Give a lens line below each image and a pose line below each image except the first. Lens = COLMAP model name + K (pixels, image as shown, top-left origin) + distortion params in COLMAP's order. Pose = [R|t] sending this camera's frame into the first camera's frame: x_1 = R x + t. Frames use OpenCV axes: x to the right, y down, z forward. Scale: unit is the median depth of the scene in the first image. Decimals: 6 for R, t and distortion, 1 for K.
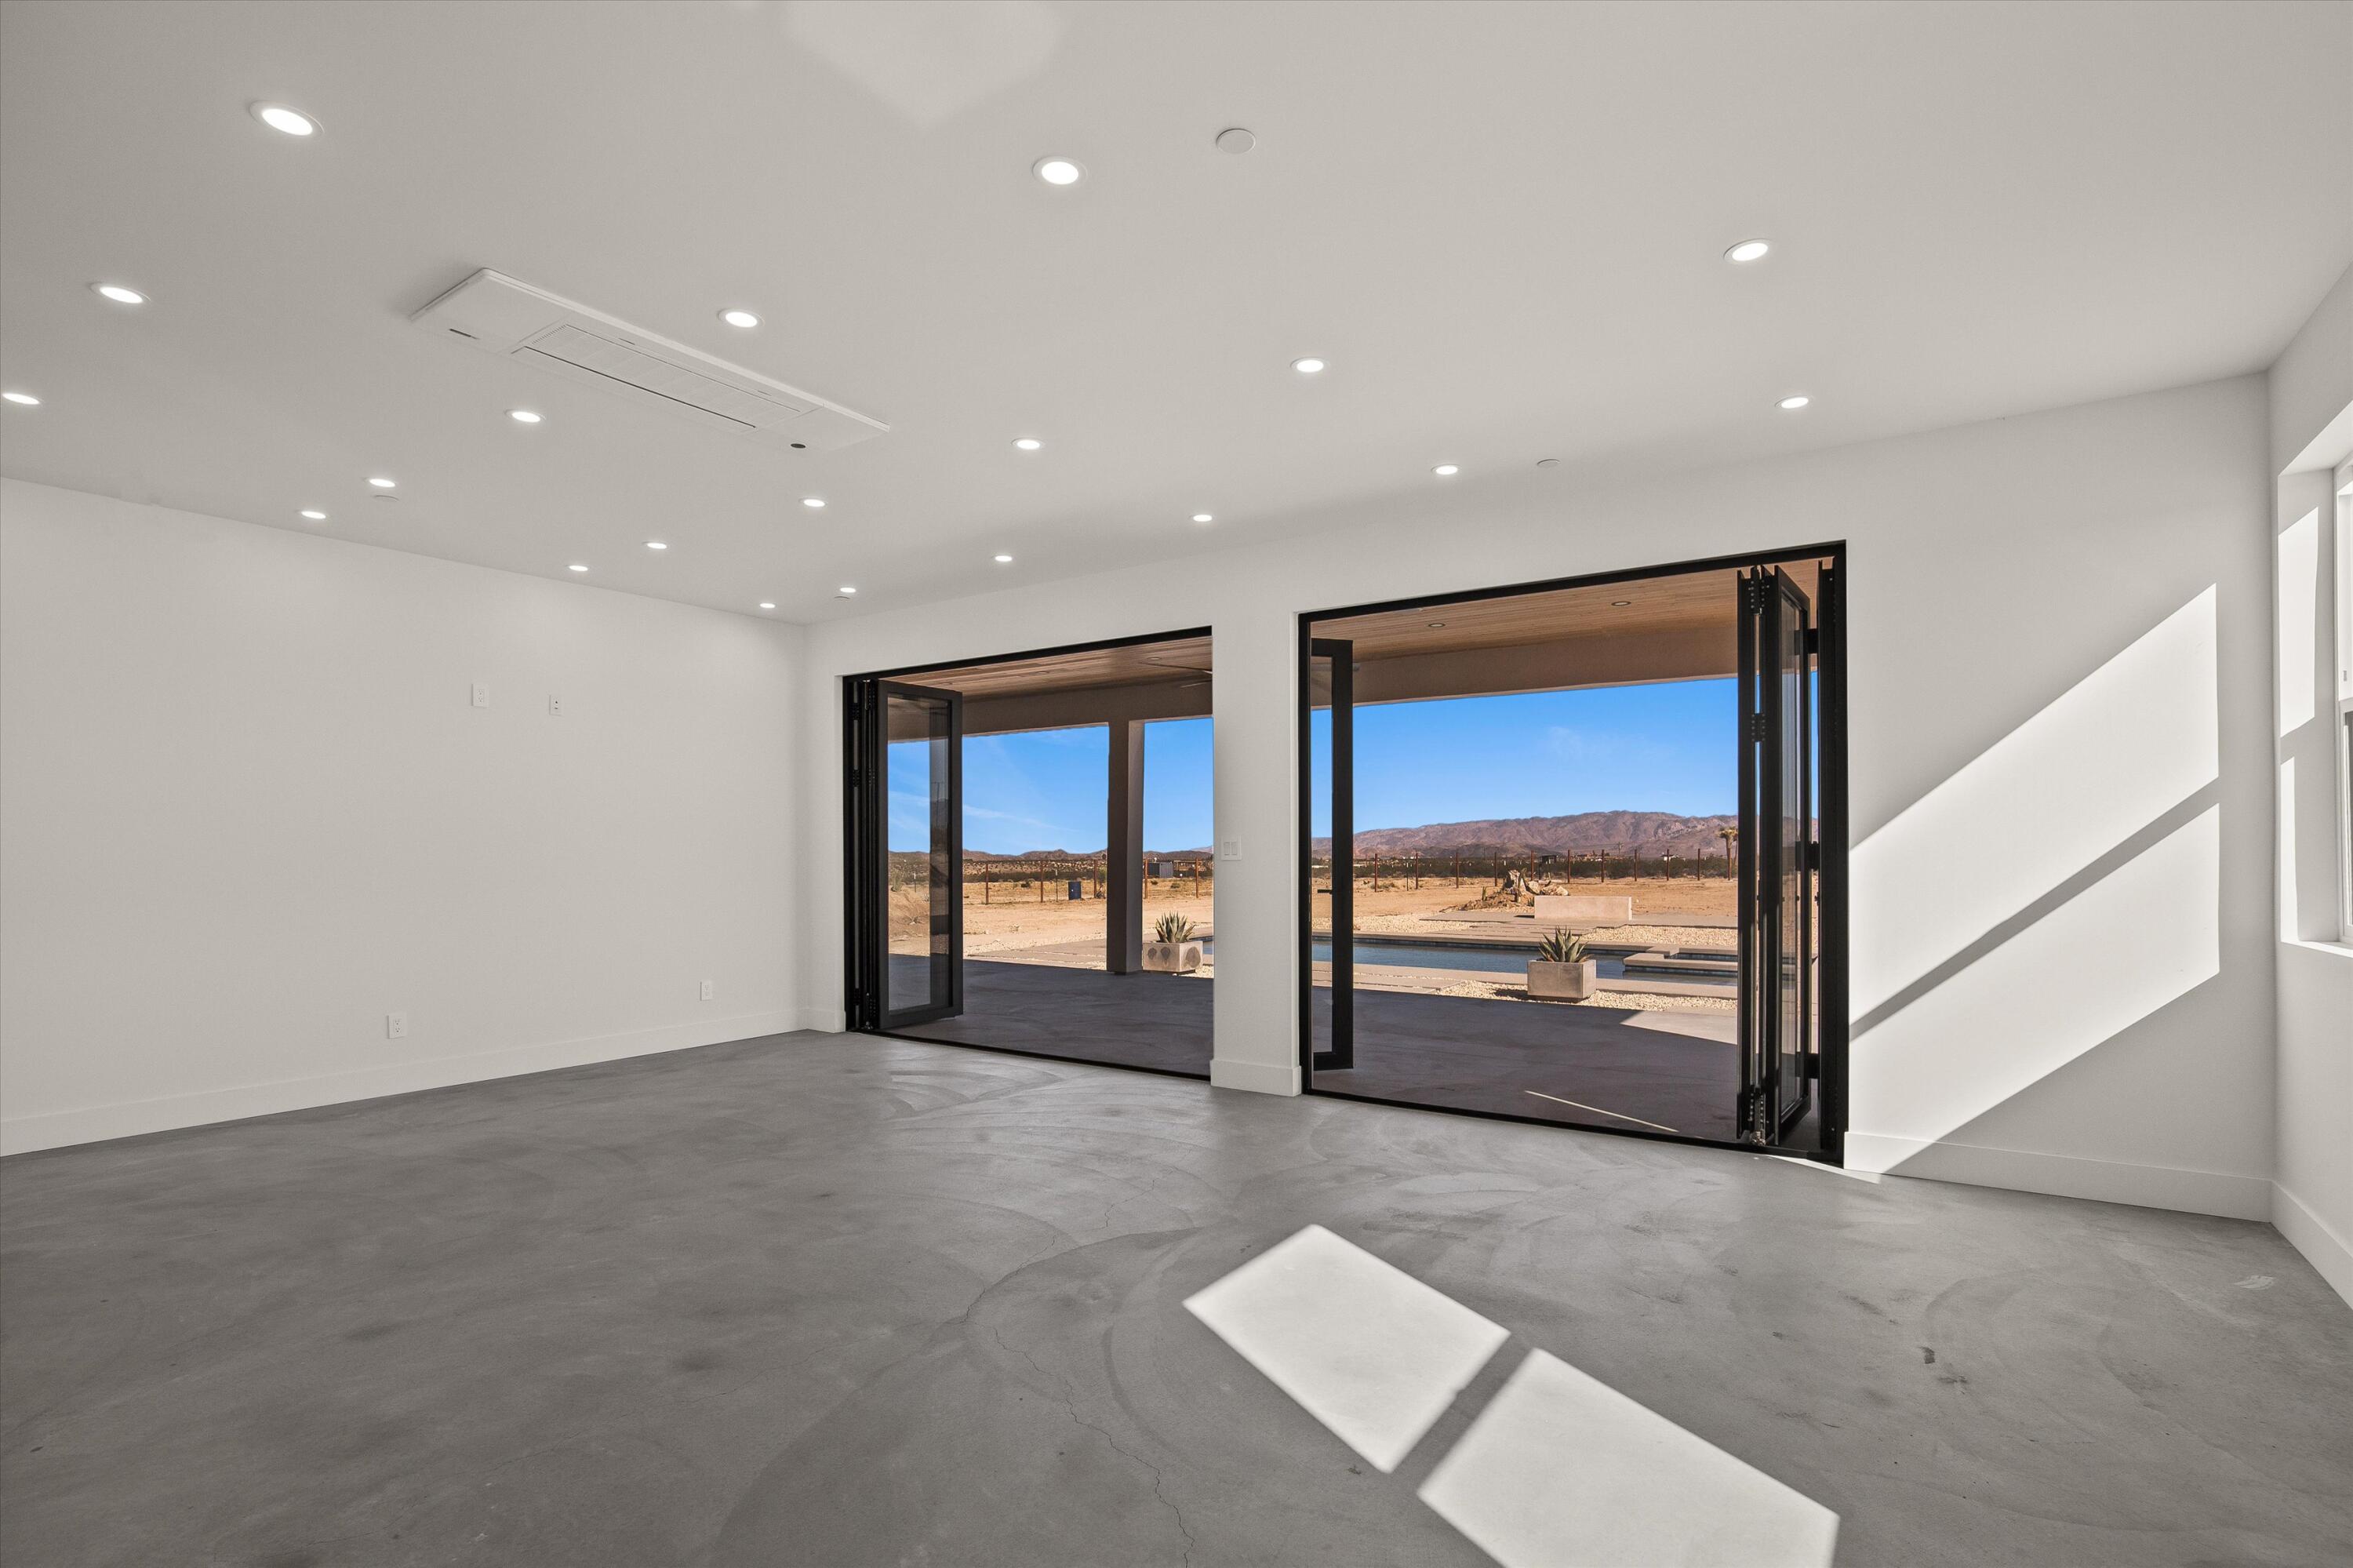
lens RADIAL K [[1136.7, 0, 1201.9], [0, 1136.7, 877.5], [0, 0, 1]] dist [-0.008236, 0.000998]
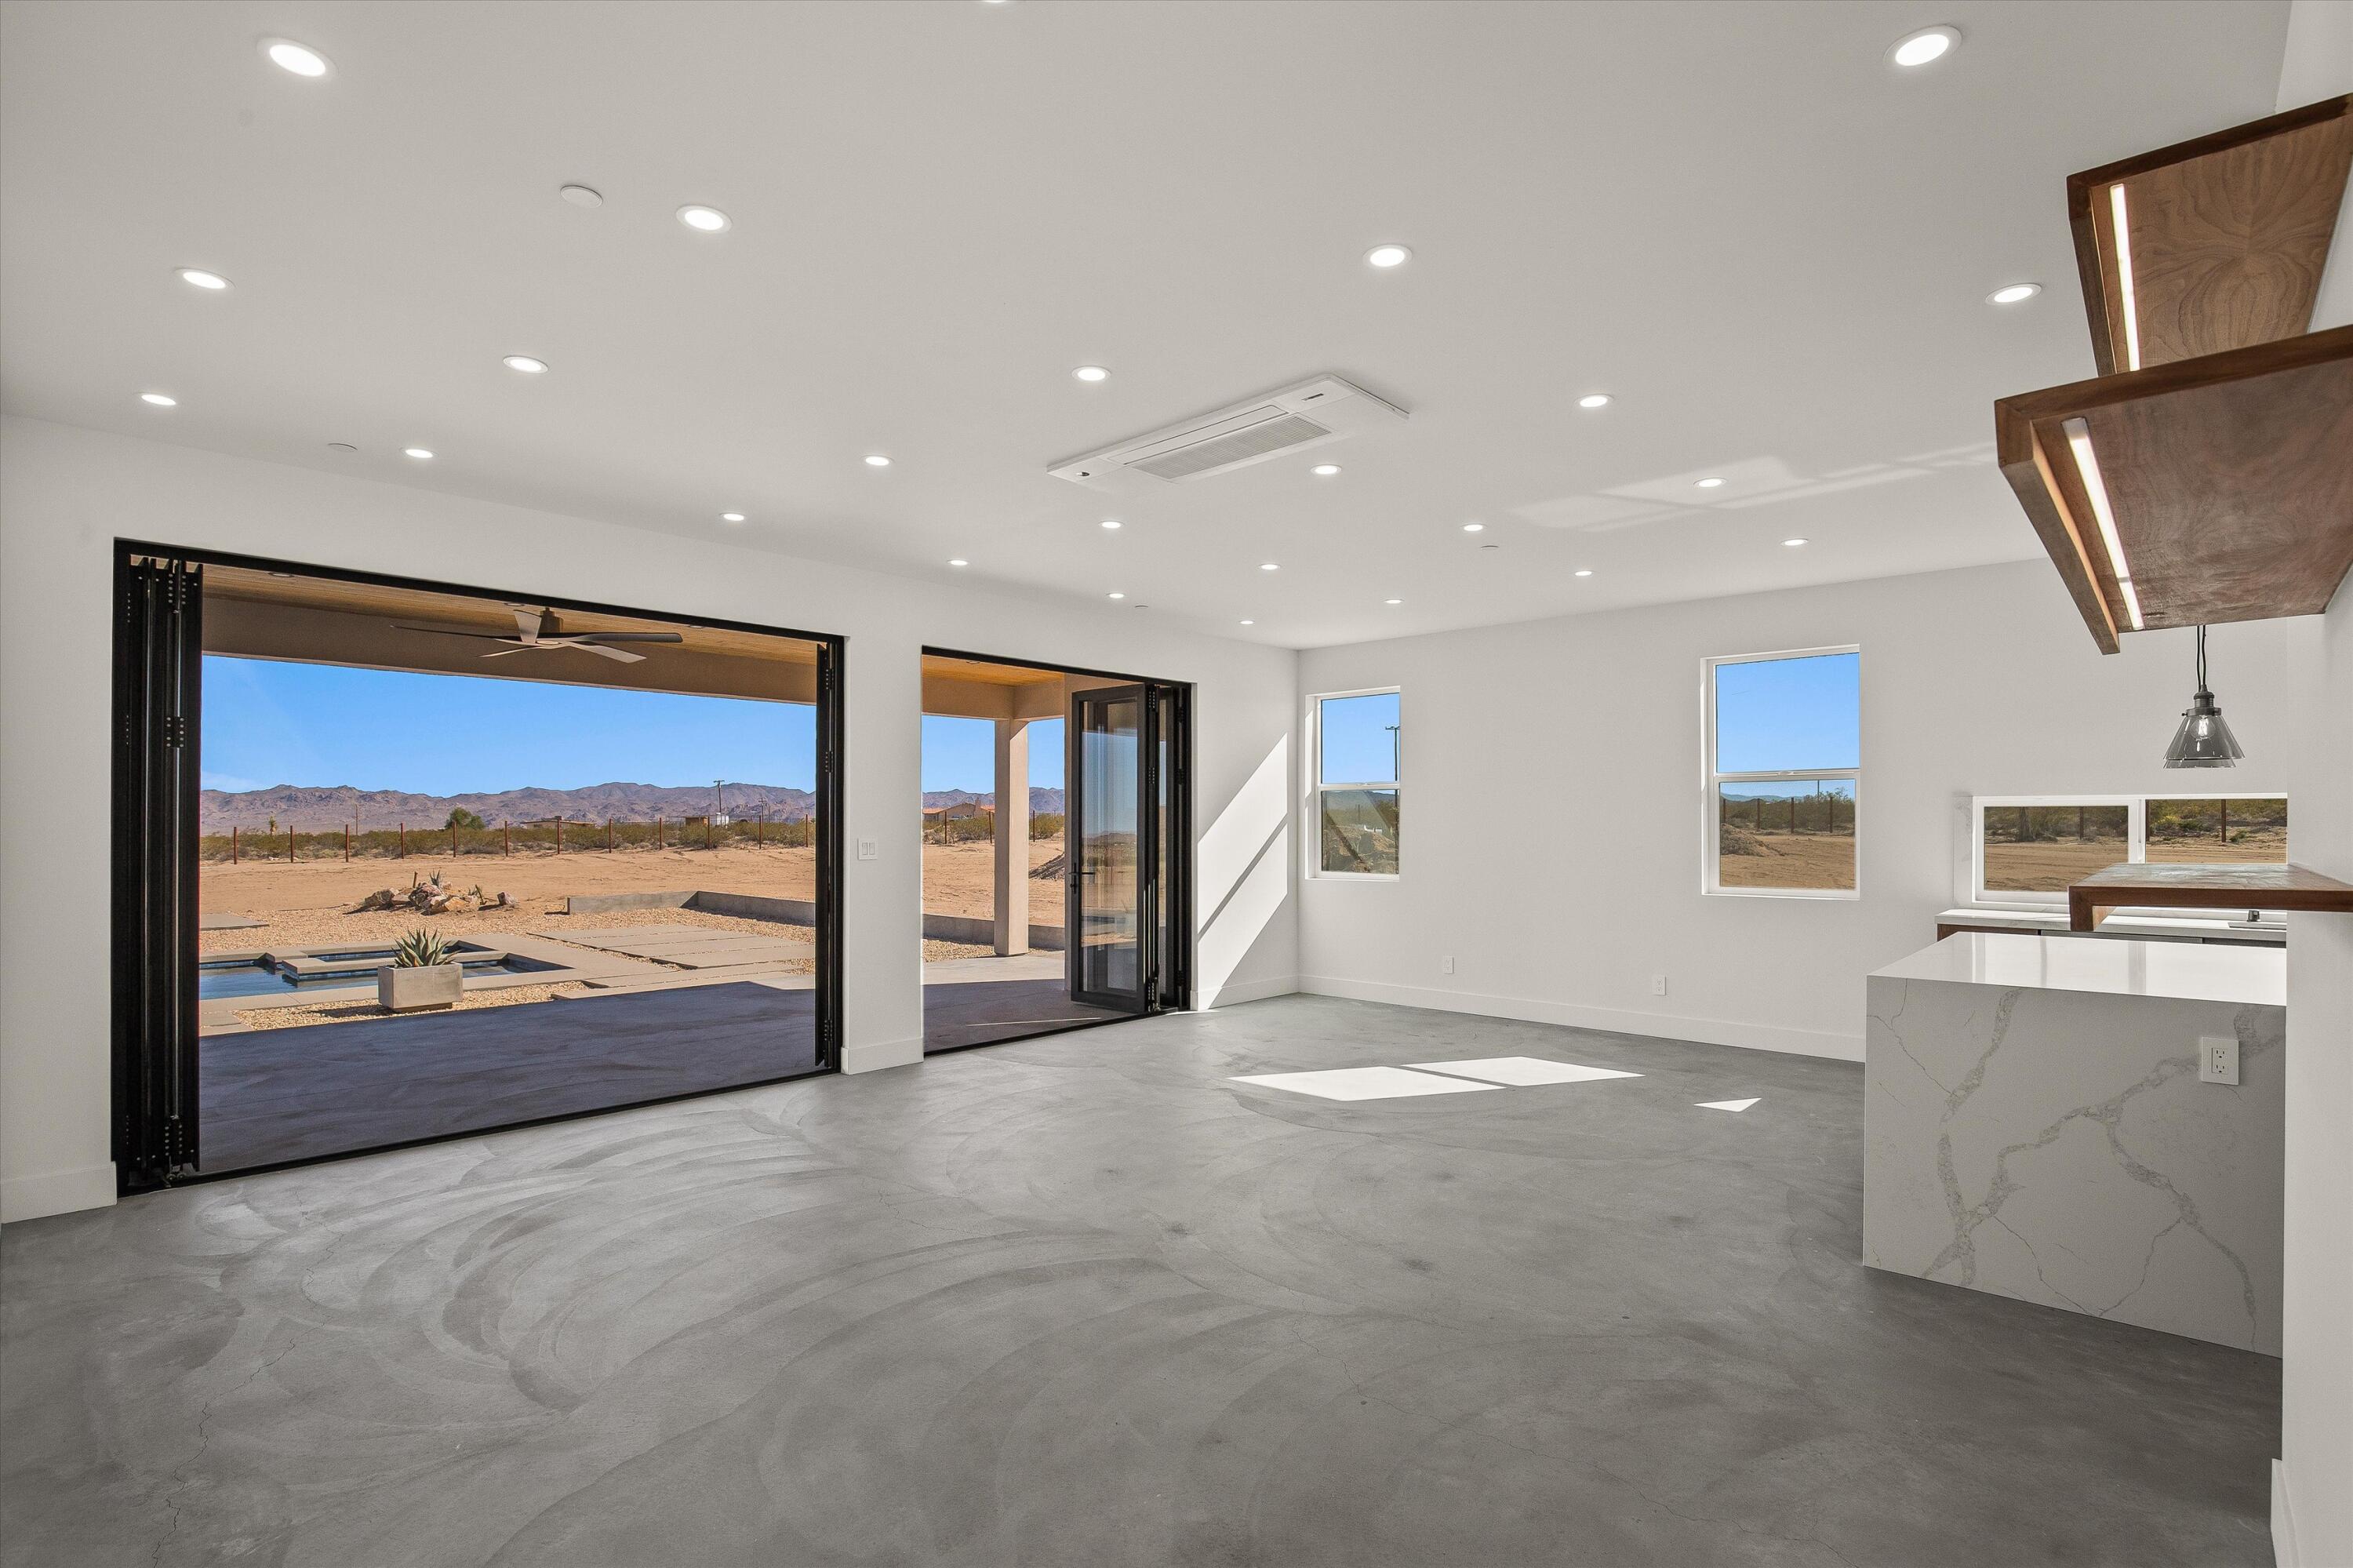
lens RADIAL K [[1136.7, 0, 1210.2], [0, 1136.7, 789.5], [0, 0, 1]] dist [-0.008236, 0.000998]
pose [[0.118763, 0.032919, 0.992377, -1.339604], [0.025612, 0.999016, -0.036205, -0.044120], [-0.992592, 0.029716, 0.117803, 0.719847]]
